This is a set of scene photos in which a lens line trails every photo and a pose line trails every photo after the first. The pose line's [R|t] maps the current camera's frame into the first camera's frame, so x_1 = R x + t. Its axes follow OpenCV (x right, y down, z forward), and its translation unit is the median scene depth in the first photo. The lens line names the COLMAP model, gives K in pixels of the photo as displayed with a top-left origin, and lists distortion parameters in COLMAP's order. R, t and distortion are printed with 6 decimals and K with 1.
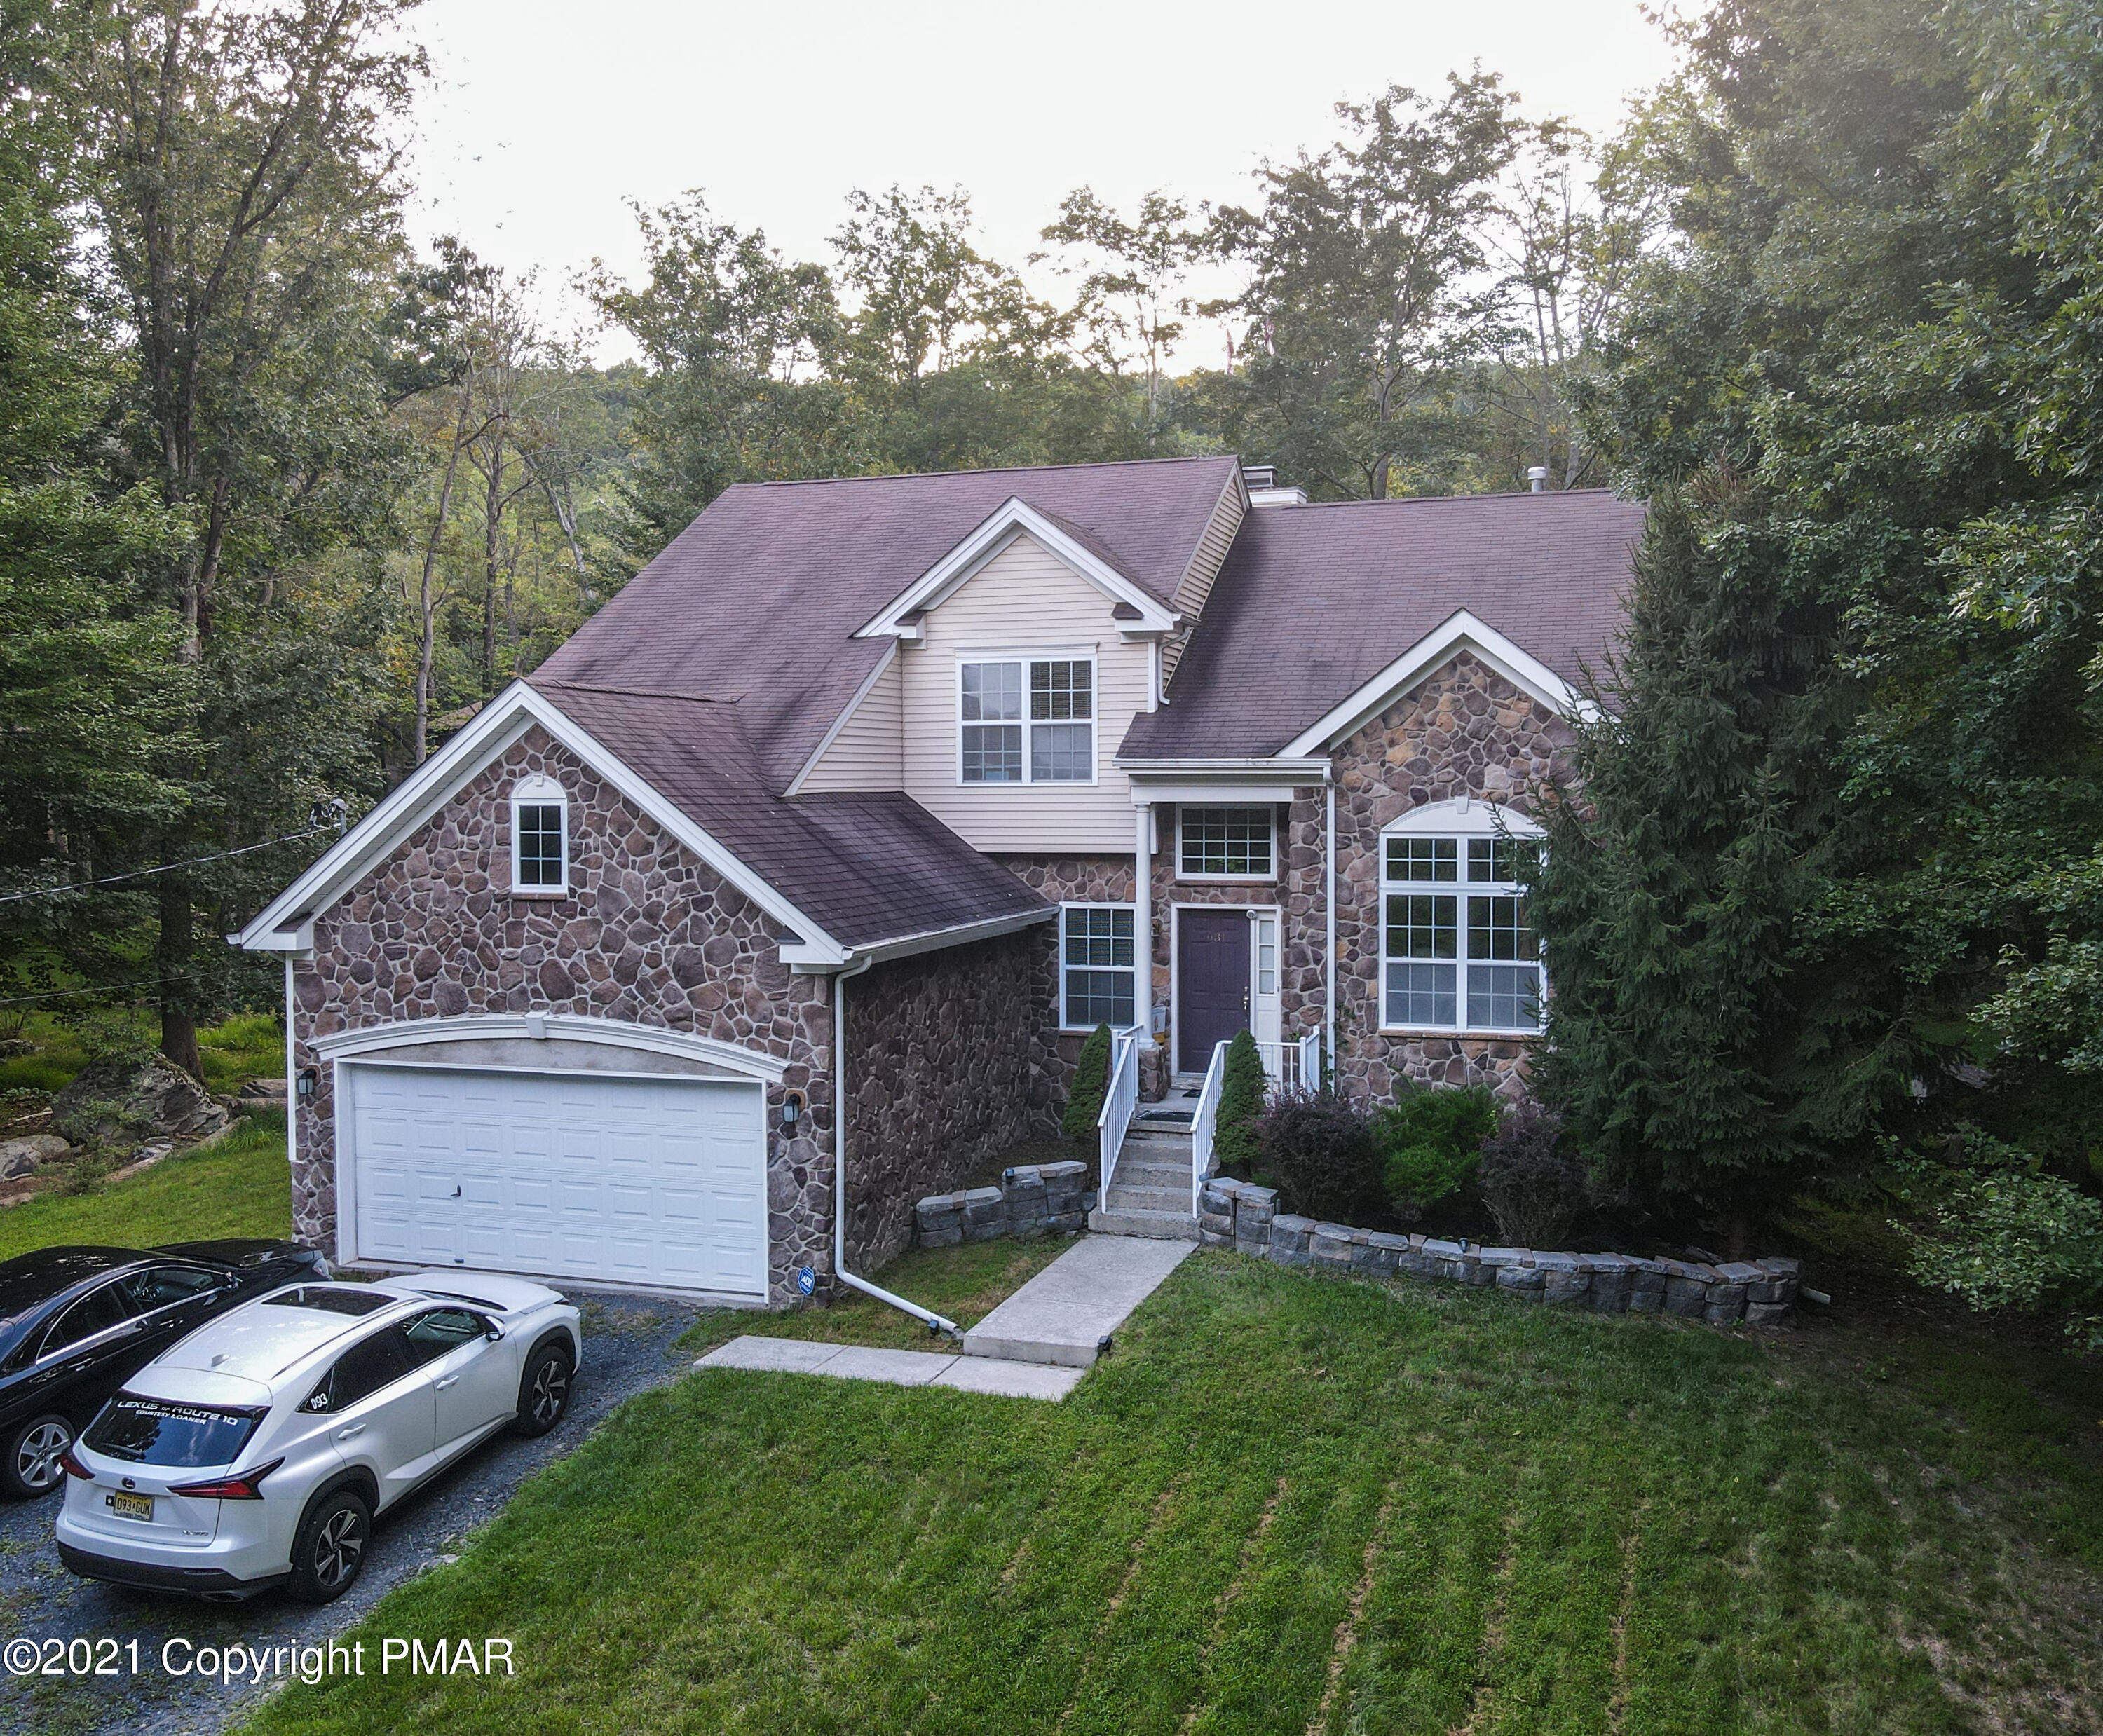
lens RADIAL K [[1865.2, 0, 1049.7], [0, 1865.2, 840.9], [0, 0, 1]] dist [-0.006657, 0.018562]
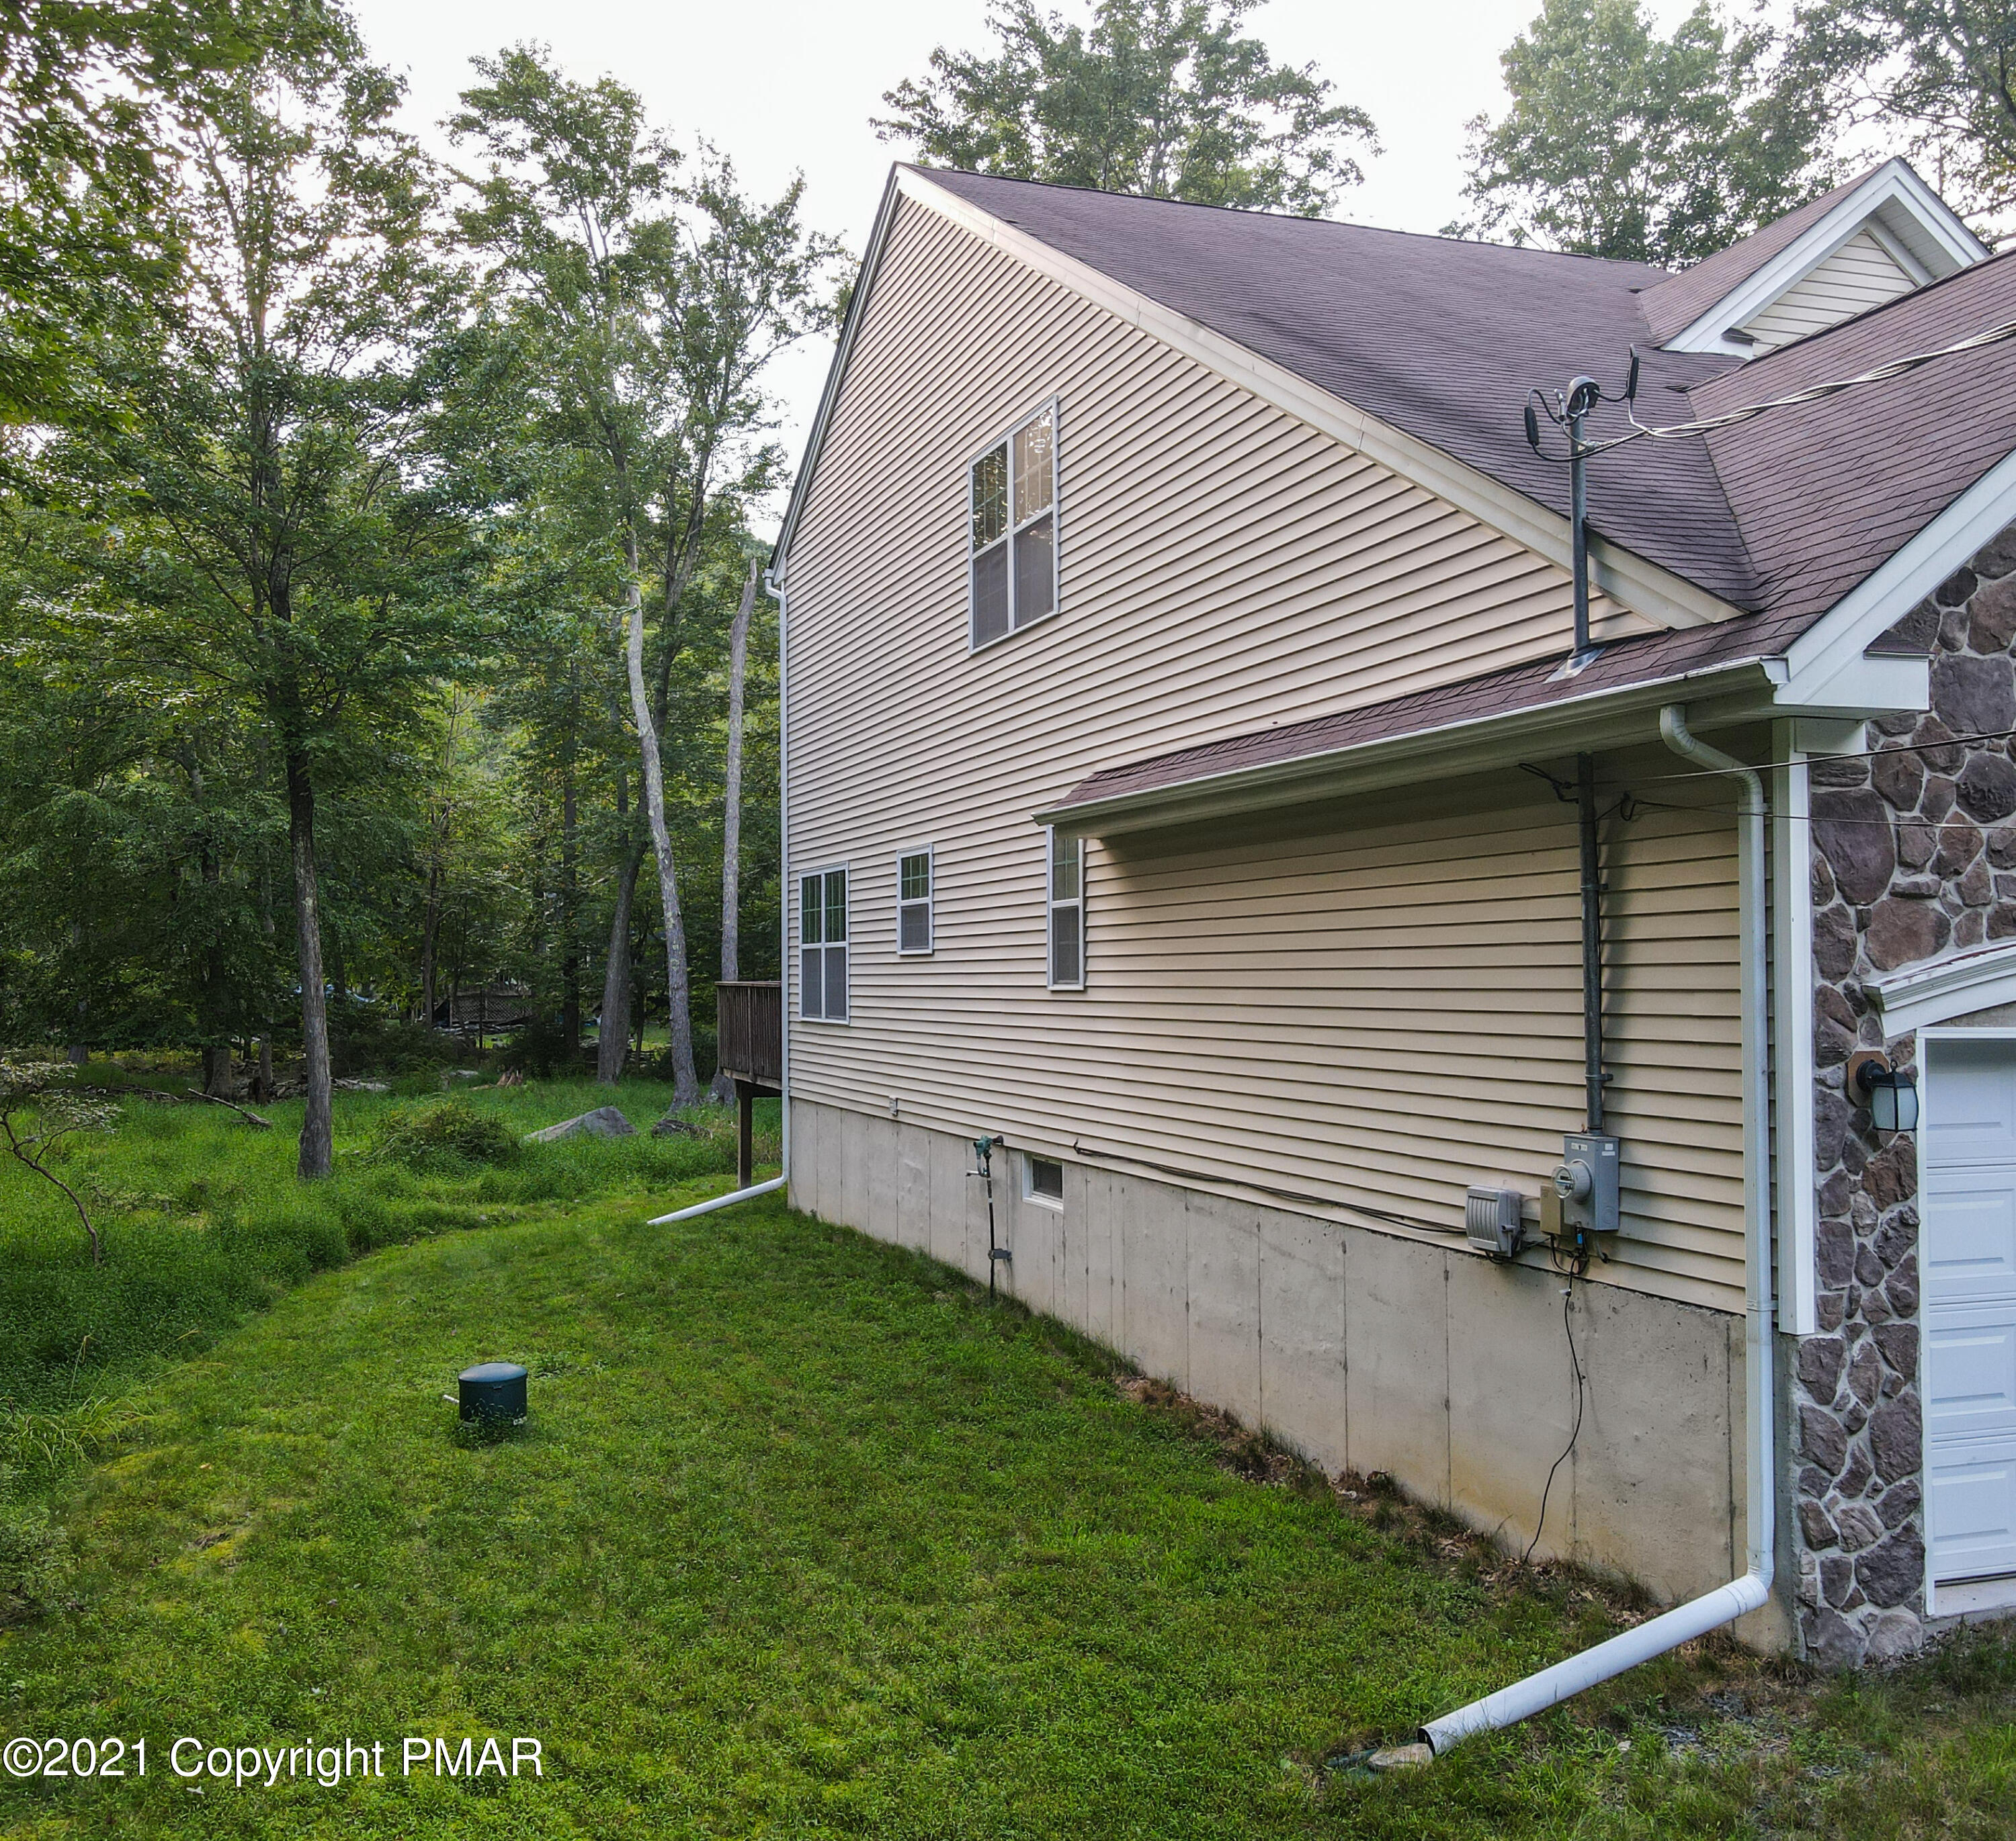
lens RADIAL K [[1868.7, 0, 927.2], [0, 1868.7, 944.4], [0, 0, 1]] dist [0.011650, 0.010701]
pose [[0.807979, 0.010728, 0.589114, -0.750049], [0.019268, 0.998818, -0.044615, 0.112722], [-0.588897, 0.047399, 0.806817, 0.819691]]
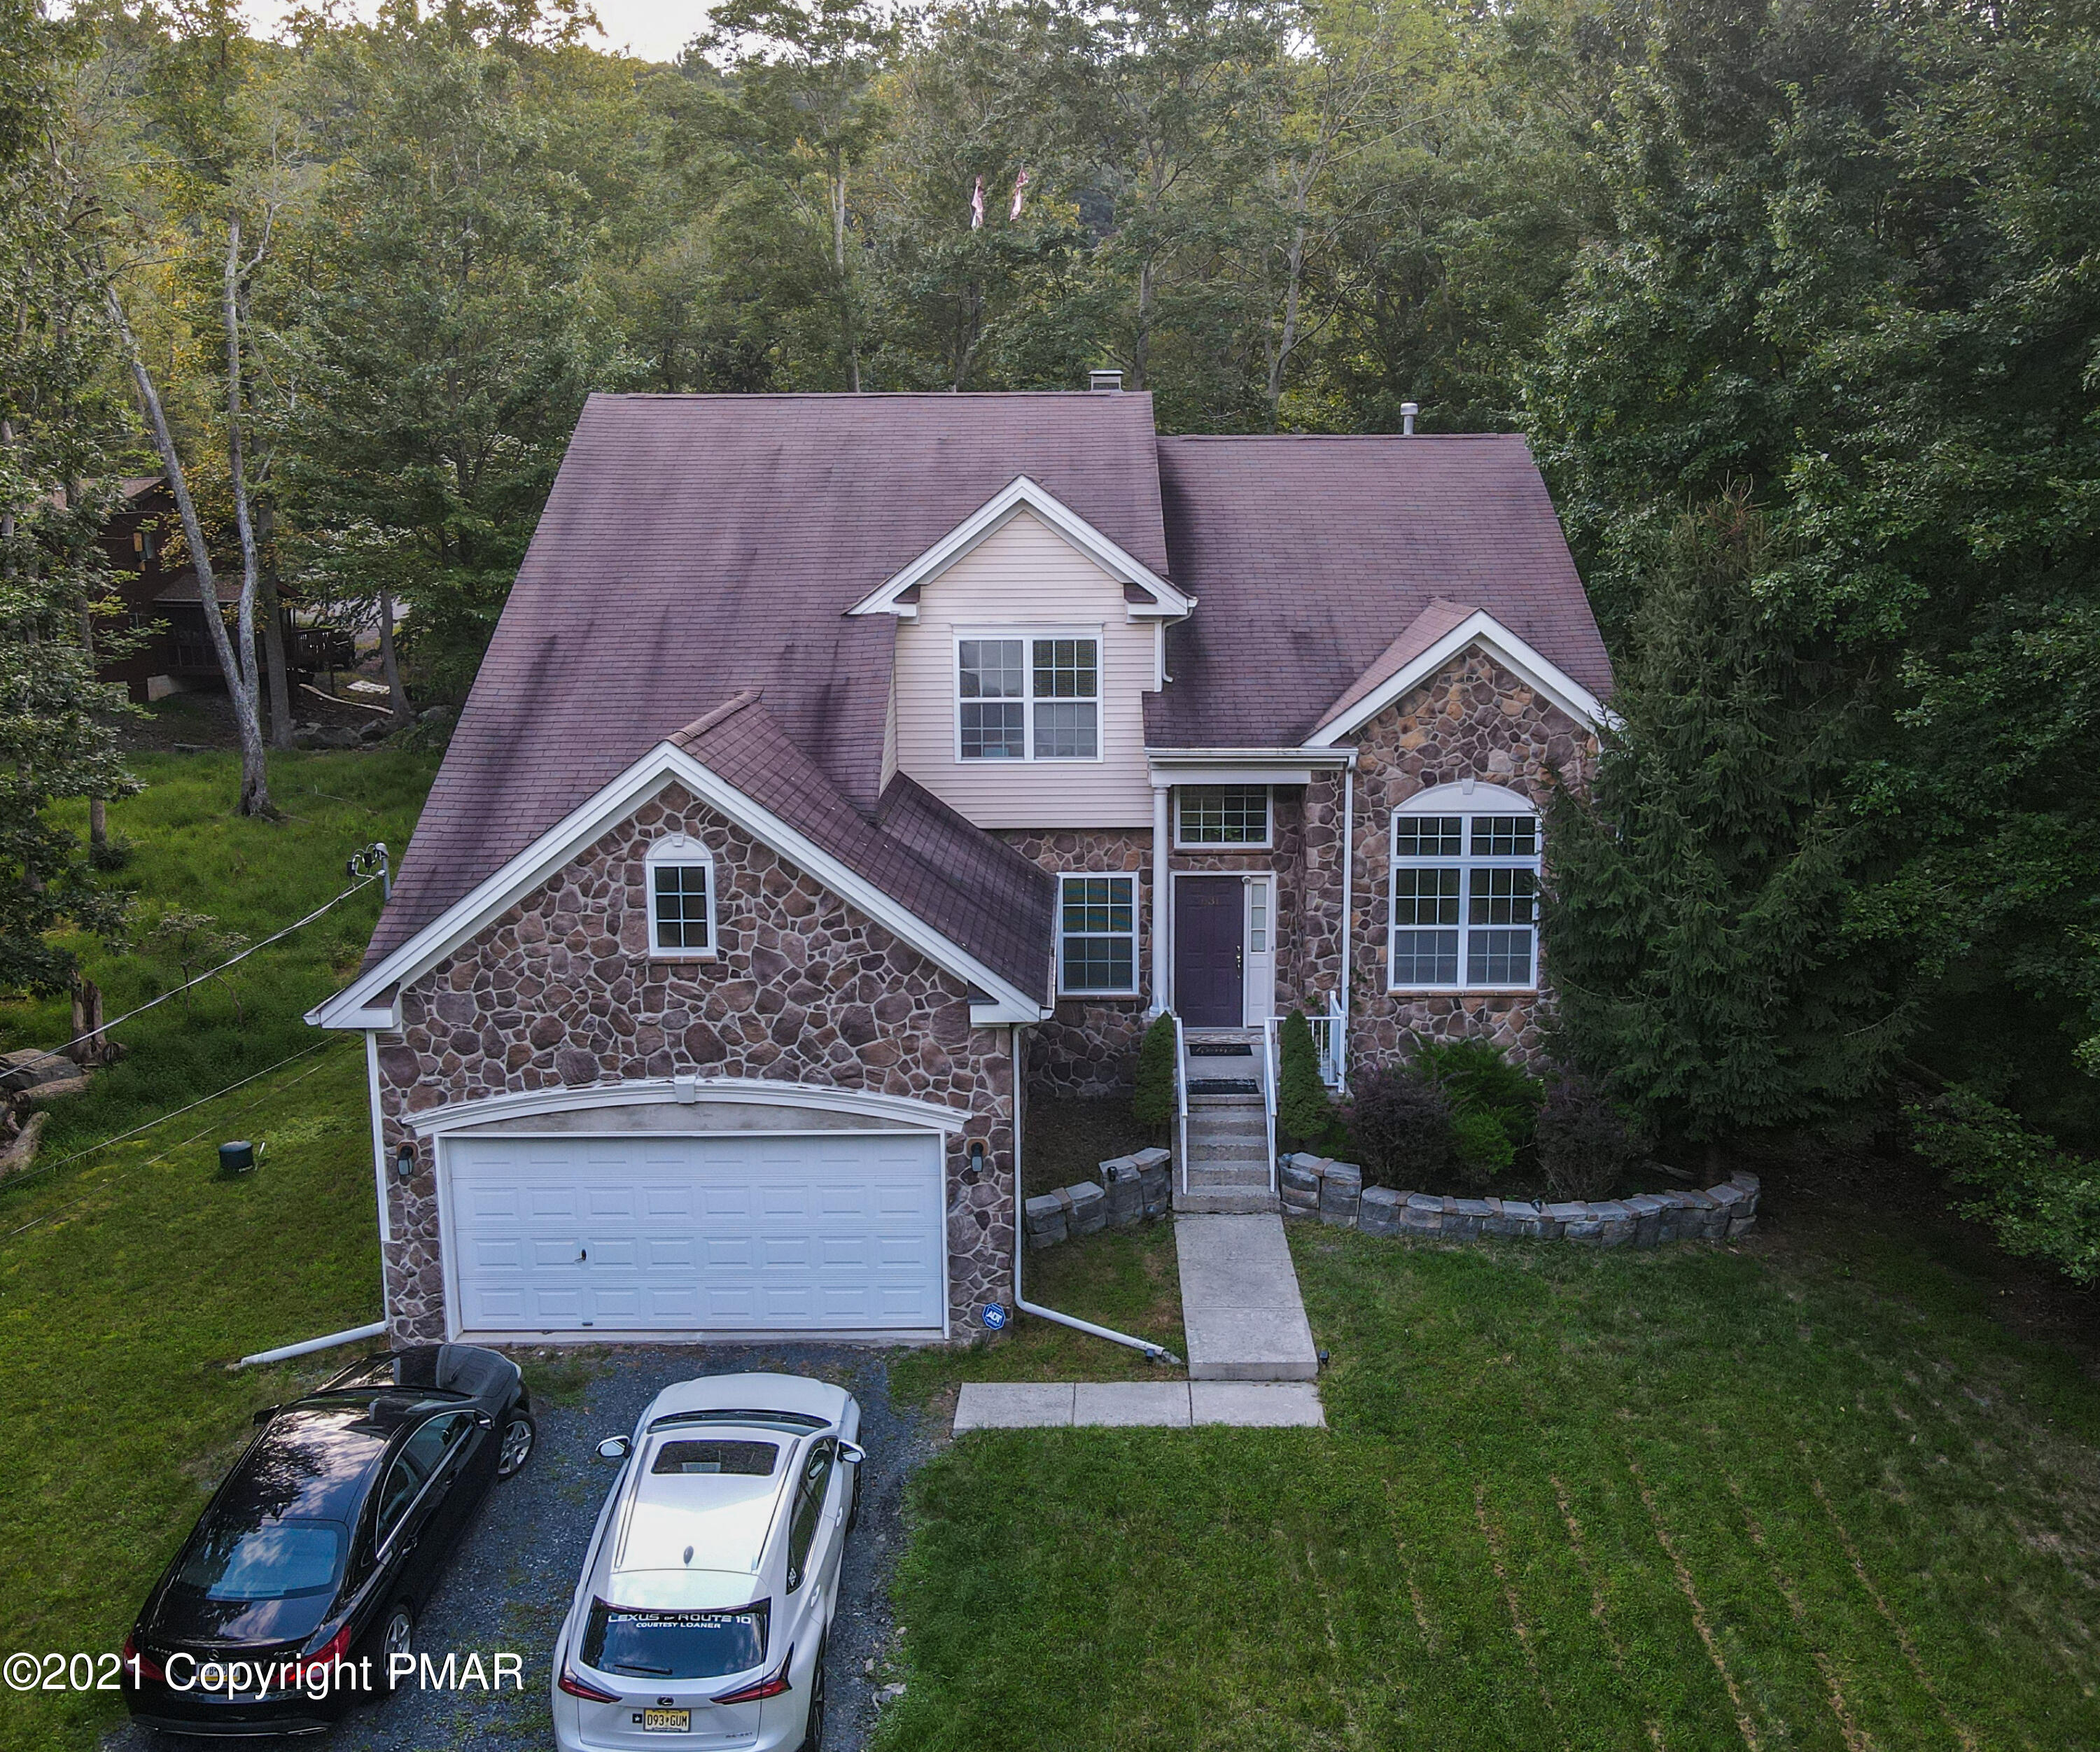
lens RADIAL K [[1924.0, 0, 1096.2], [0, 1924.0, 836.5], [0, 0, 1]] dist [-0.000344, -0.008181]
pose [[0.949722, -0.054733, 0.308273, -0.357309], [0.009840, 0.989333, 0.145336, -0.167359], [-0.312940, -0.134996, 0.940130, 0.009698]]
